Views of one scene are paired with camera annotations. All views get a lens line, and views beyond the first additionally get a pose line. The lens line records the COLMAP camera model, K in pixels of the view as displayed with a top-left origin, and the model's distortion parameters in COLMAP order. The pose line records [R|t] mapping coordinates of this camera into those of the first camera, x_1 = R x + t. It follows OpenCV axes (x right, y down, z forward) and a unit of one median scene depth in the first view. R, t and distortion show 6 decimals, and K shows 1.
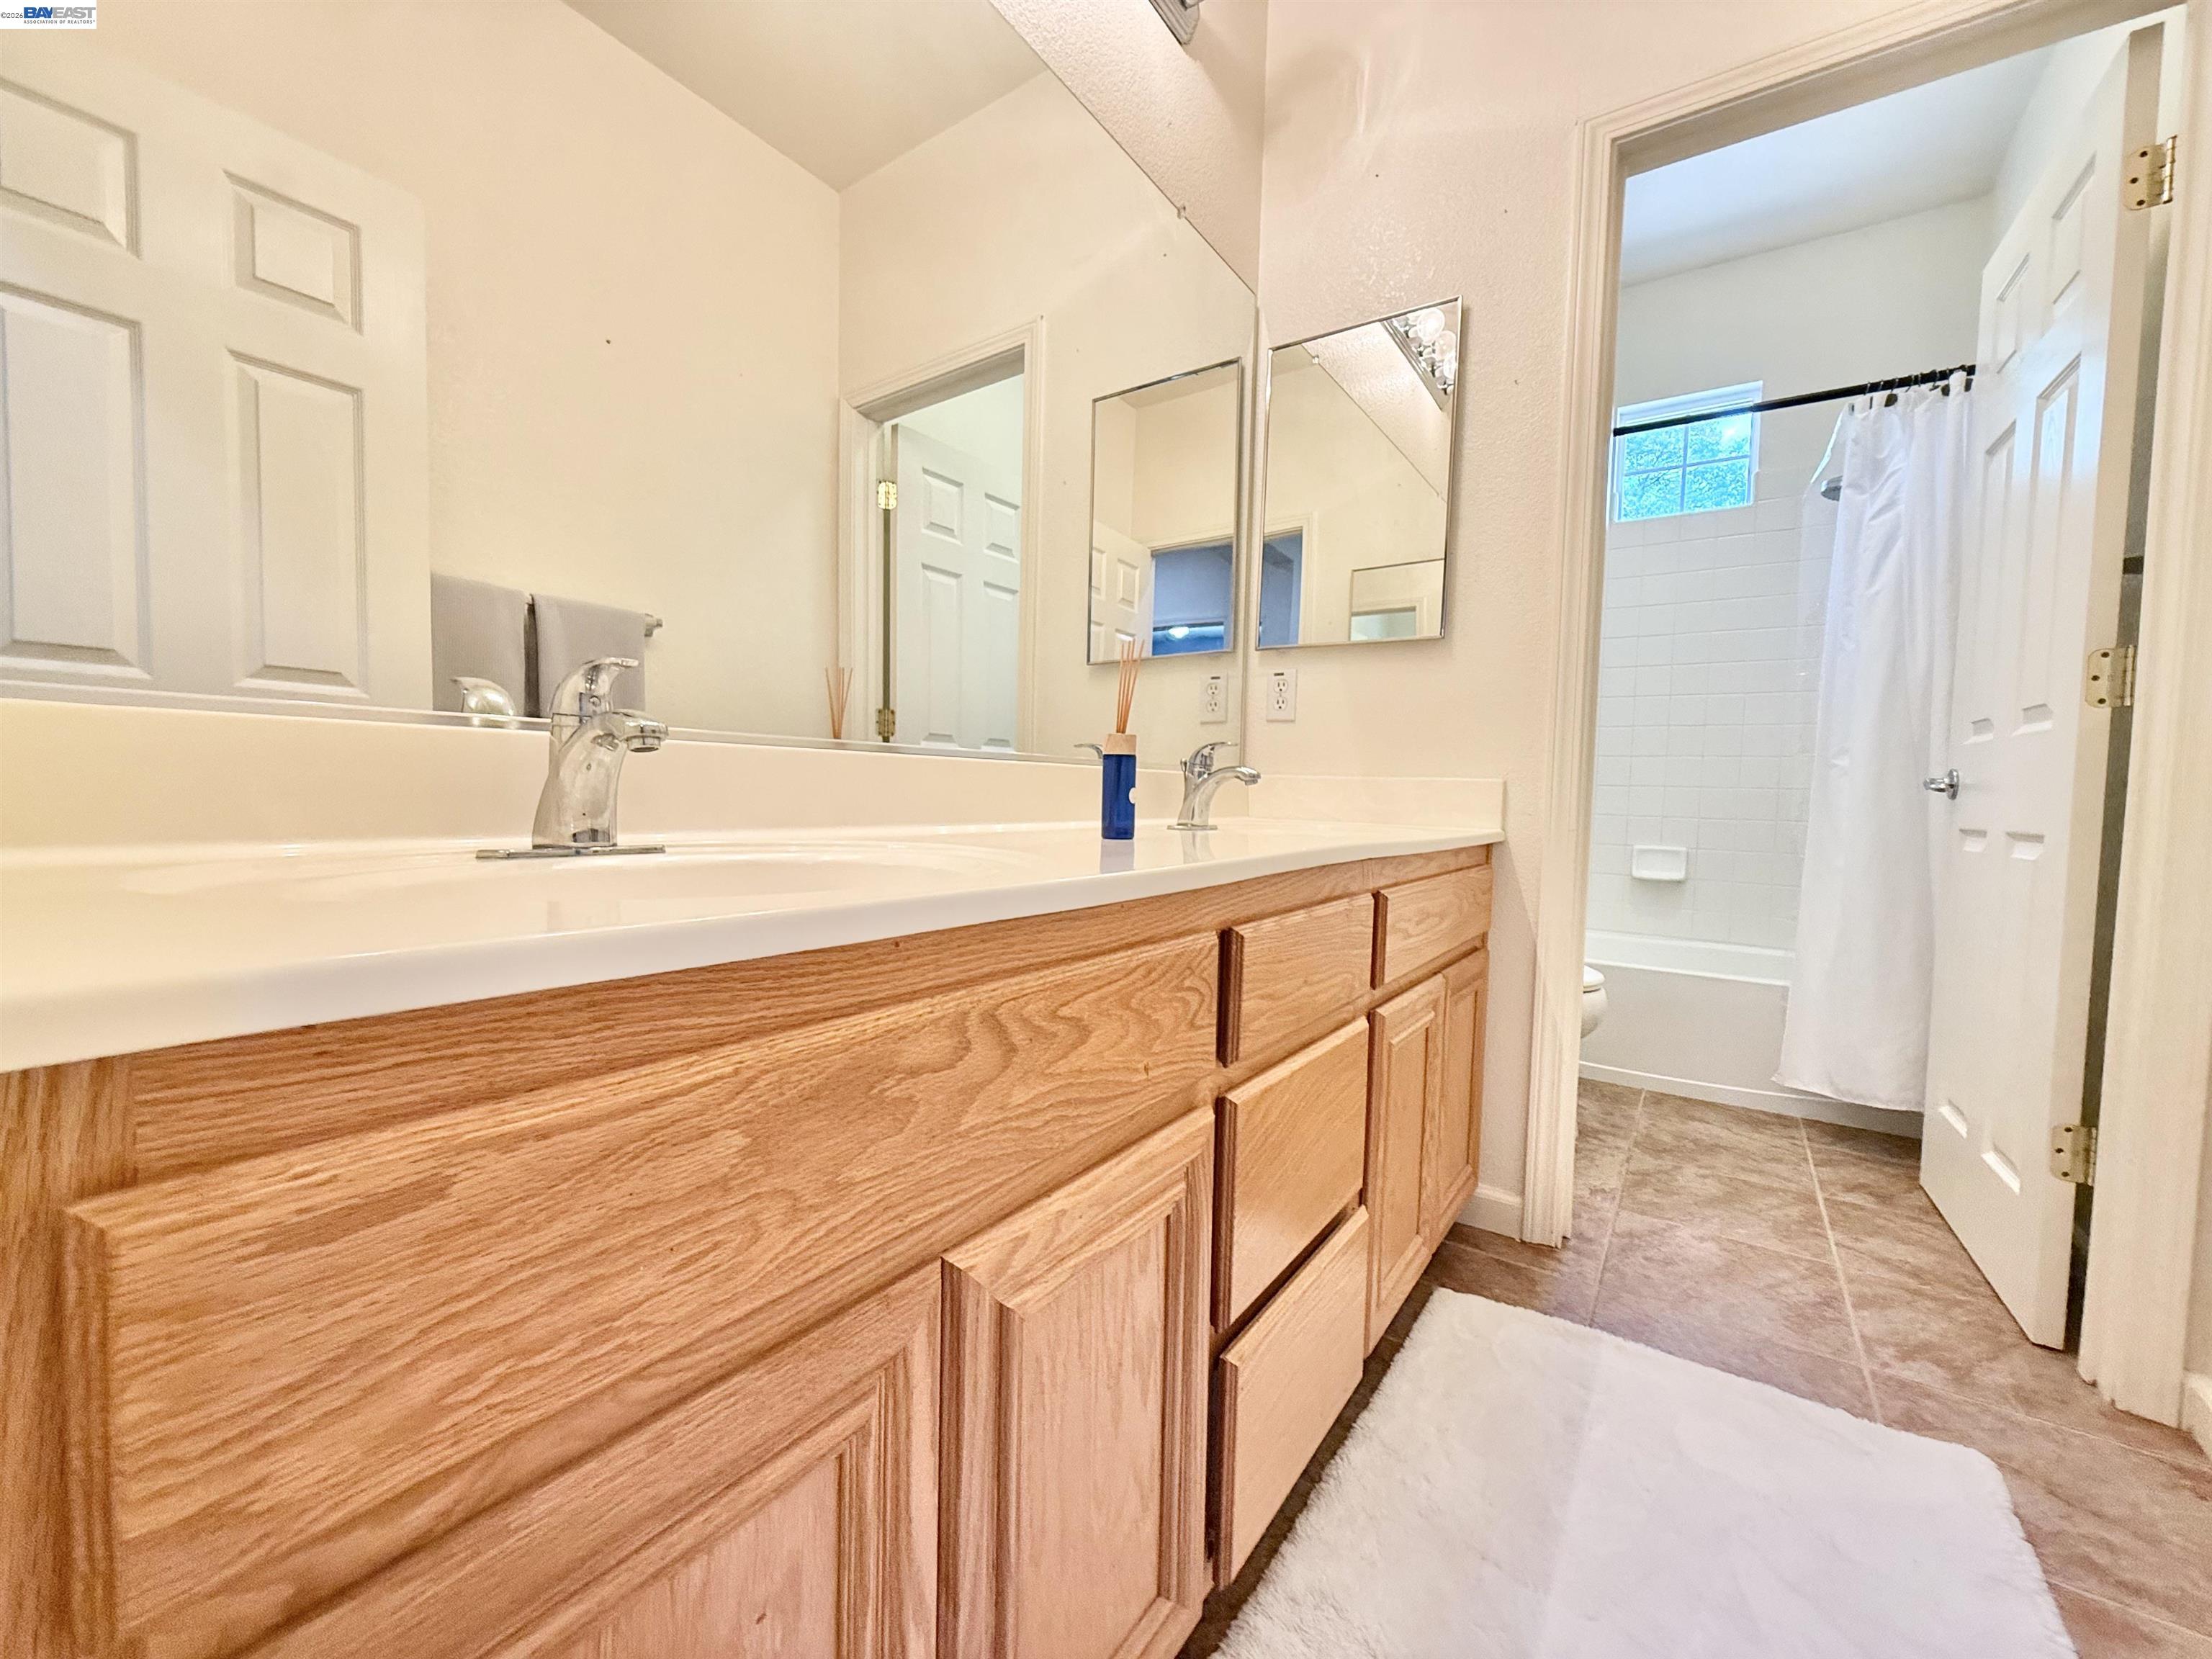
lens RADIAL K [[884.9, 0, 1109.7], [0, 884.9, 827.3], [0, 0, 1]] dist [0.002879, -0.000139]
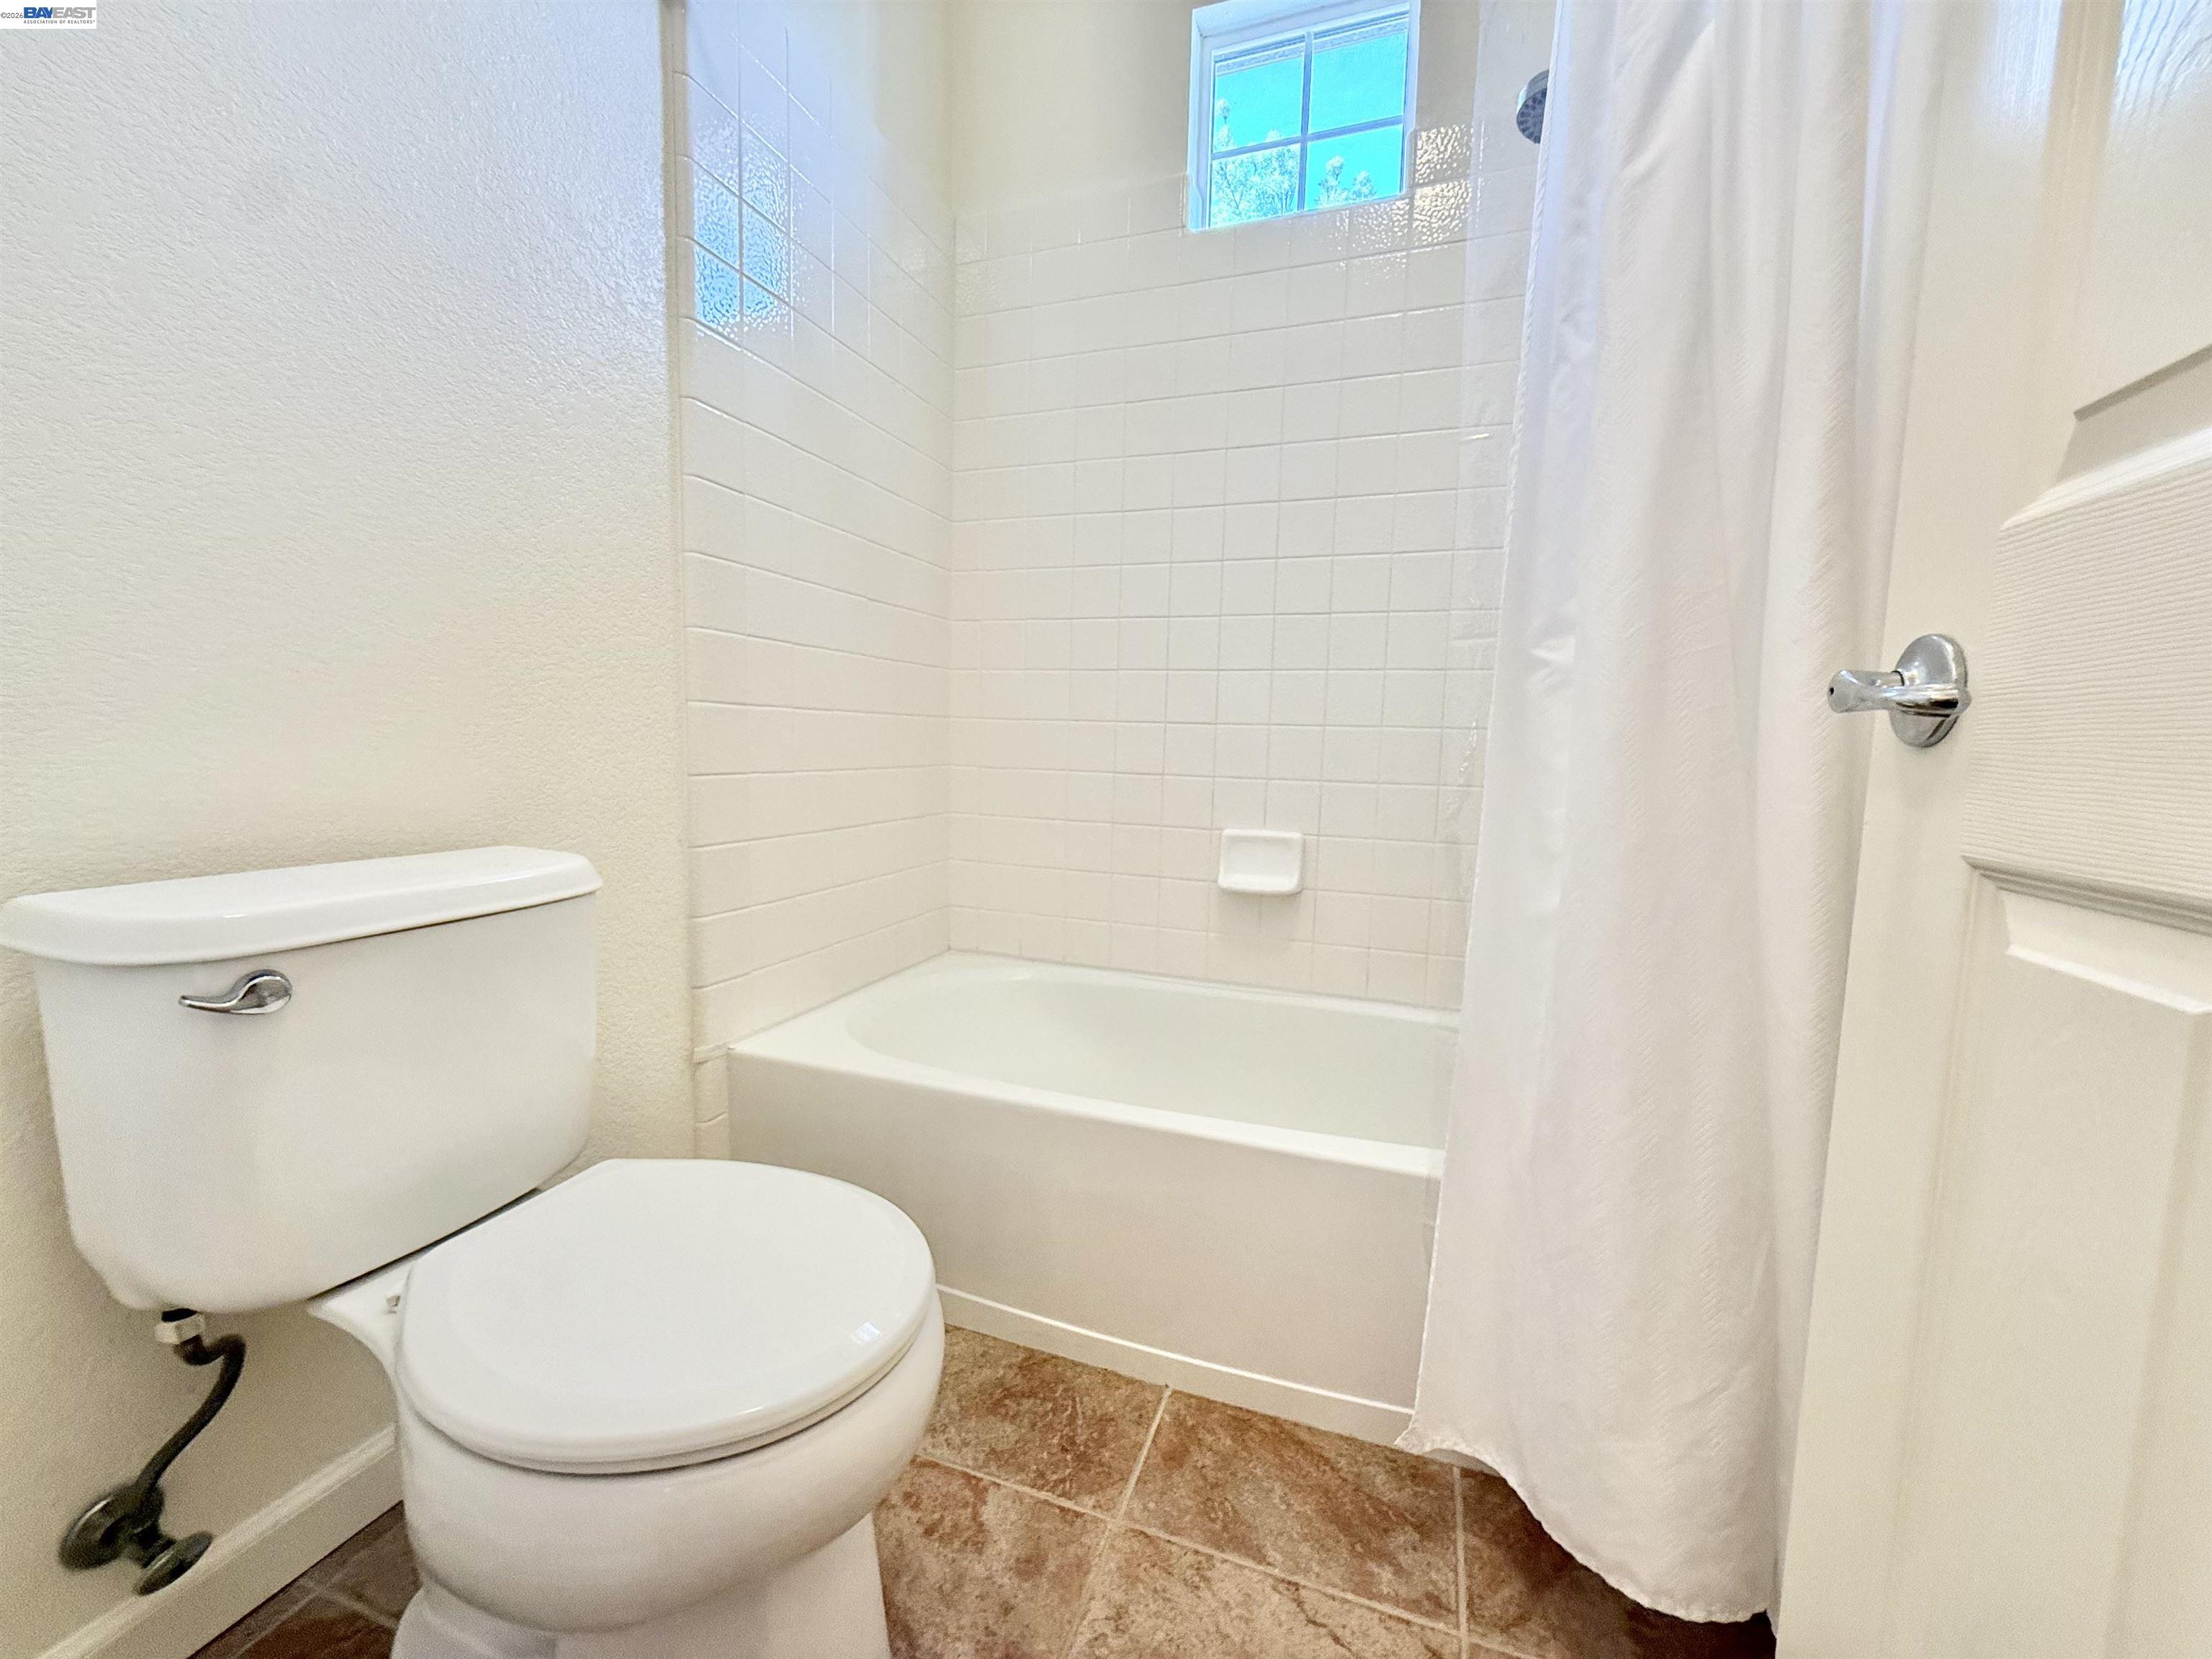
lens RADIAL K [[876.4, 0, 1106.0], [0, 876.4, 829.5], [0, 0, 1]] dist [-0.000773, -0.000147]
pose [[0.965864, -0.029944, 0.257315, 0.525211], [0.014069, 0.997894, 0.063317, -0.023237], [-0.258669, -0.057535, 0.964251, 0.665638]]
